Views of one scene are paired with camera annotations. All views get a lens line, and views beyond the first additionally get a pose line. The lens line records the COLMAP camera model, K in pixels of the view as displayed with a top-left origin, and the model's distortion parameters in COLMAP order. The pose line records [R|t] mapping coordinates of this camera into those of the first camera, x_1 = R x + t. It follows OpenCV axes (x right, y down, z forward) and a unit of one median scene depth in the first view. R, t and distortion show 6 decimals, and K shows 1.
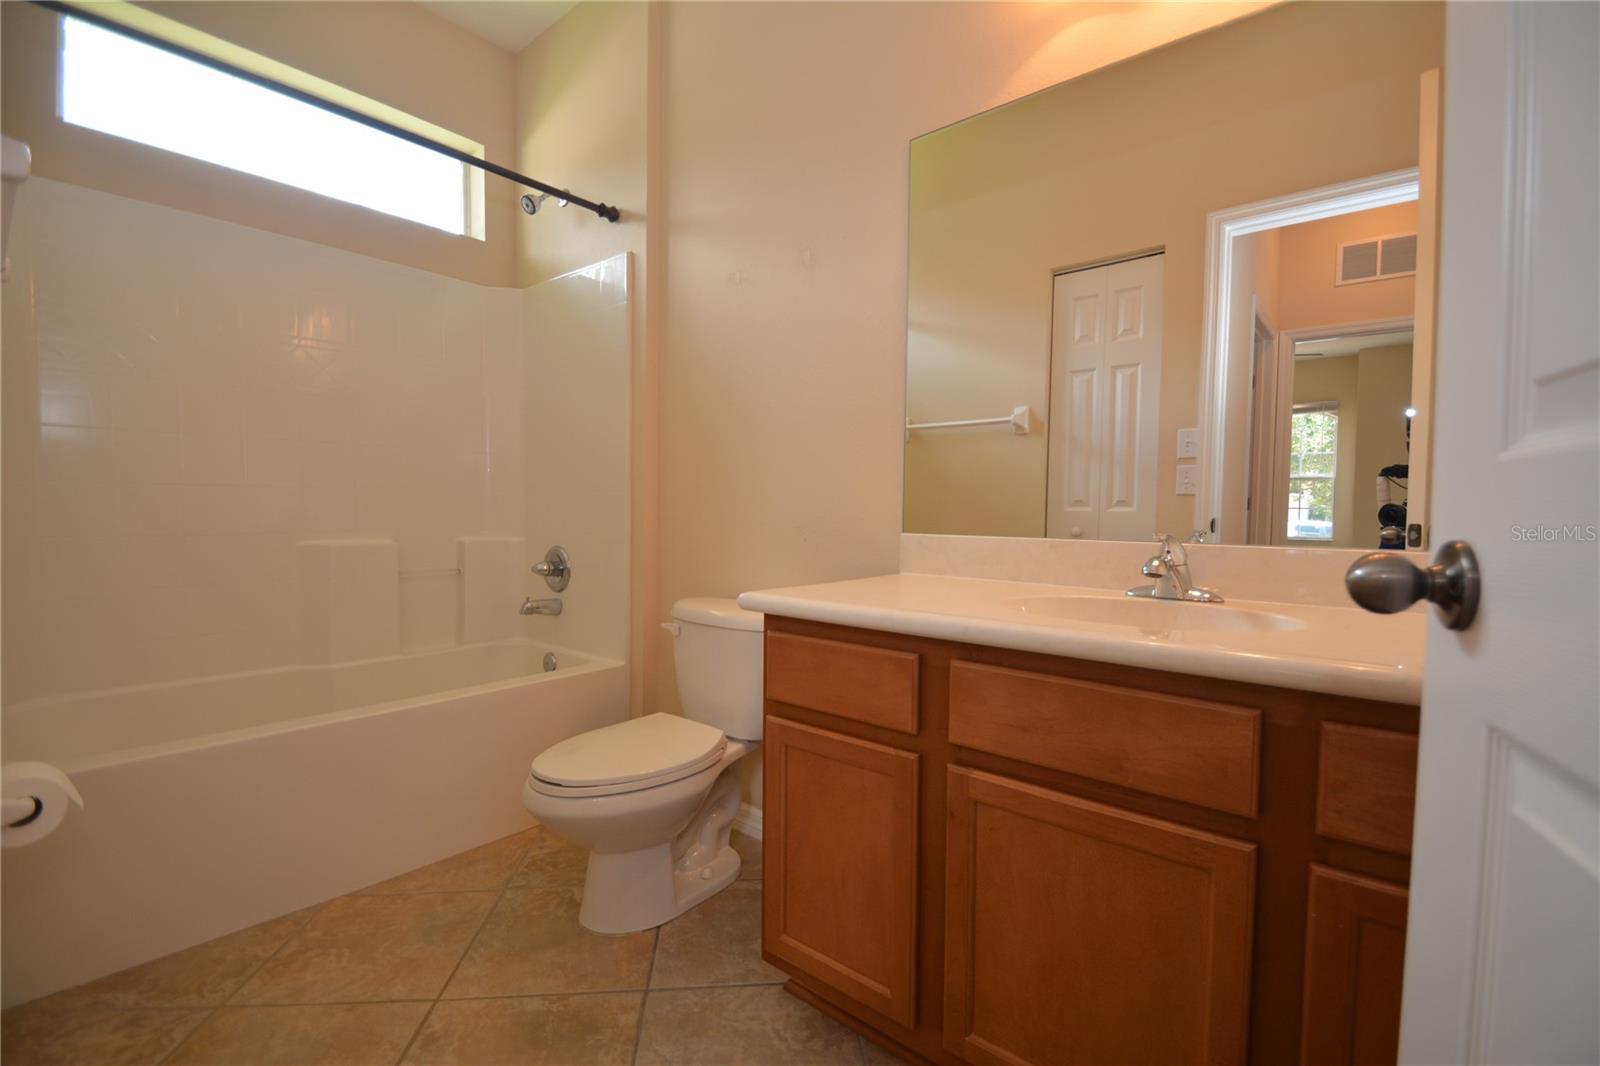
lens RADIAL K [[701.4, 0, 804.2], [0, 701.4, 533.6], [0, 0, 1]] dist [0.009024, -0.012090]
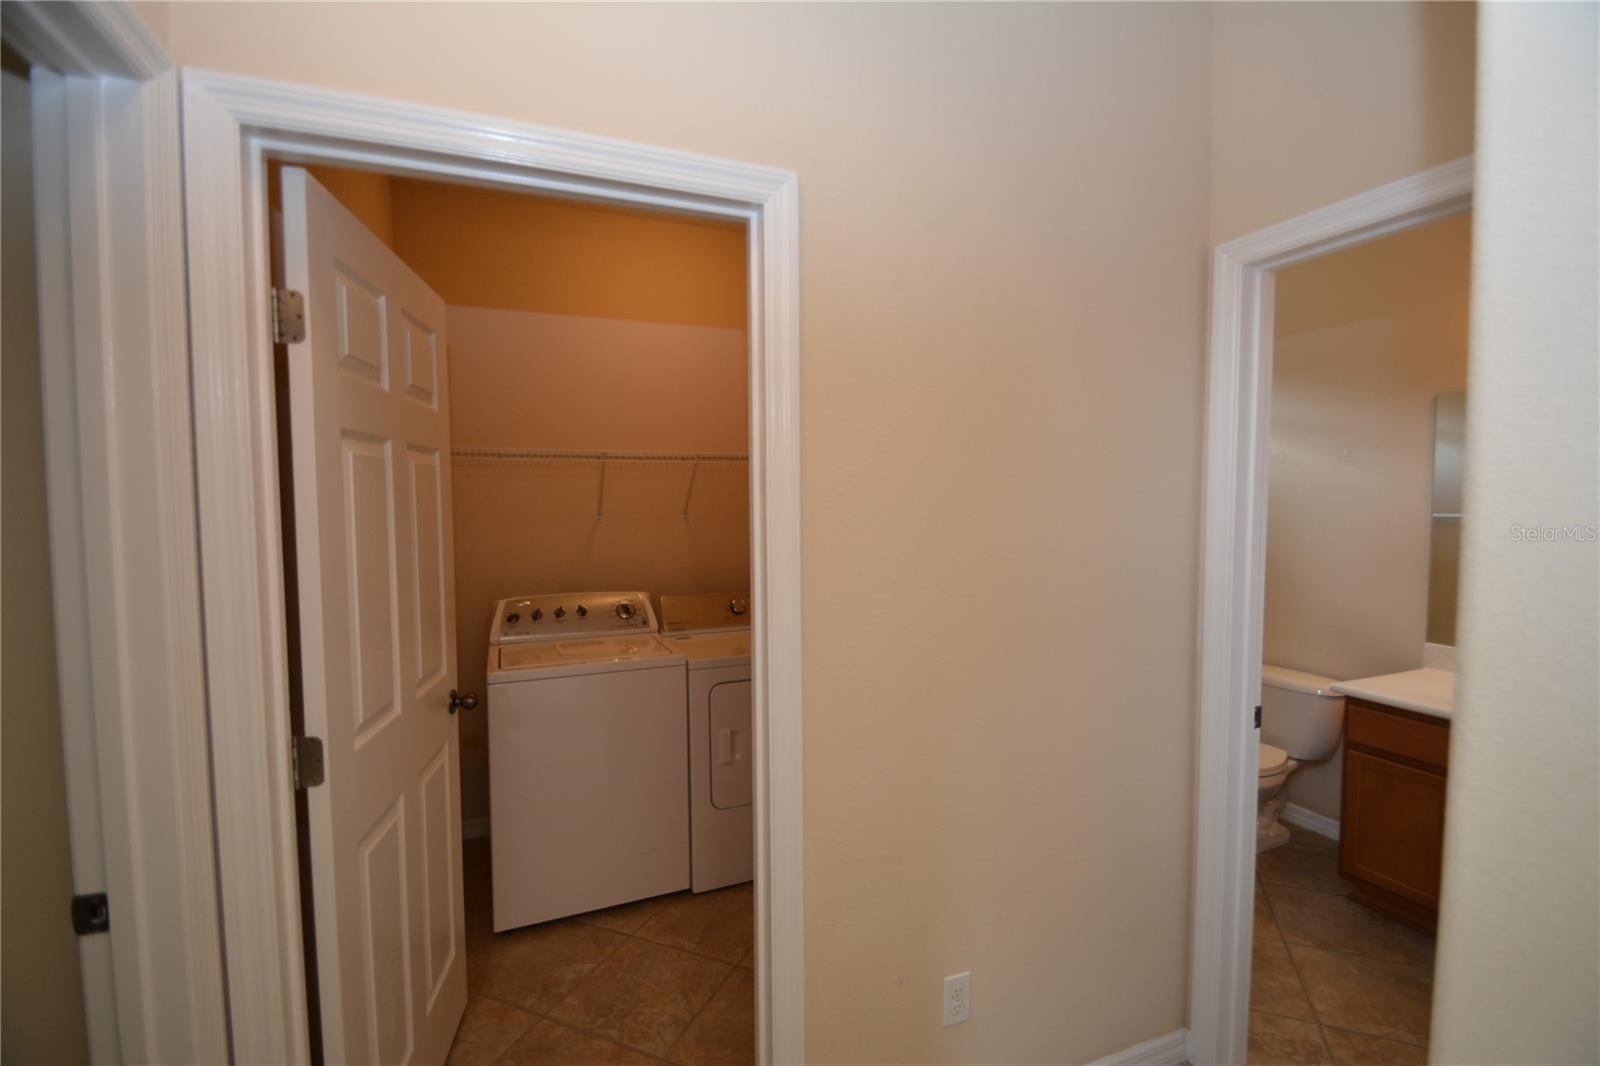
lens RADIAL K [[701.4, 0, 796.2], [0, 701.4, 535.5], [0, 0, 1]] dist [0.009024, -0.012090]
pose [[0.881966, 0.020894, -0.470850, -0.368242], [-0.015819, 0.999766, 0.014733, -0.245261], [0.471047, -0.005545, 0.882090, -1.035893]]
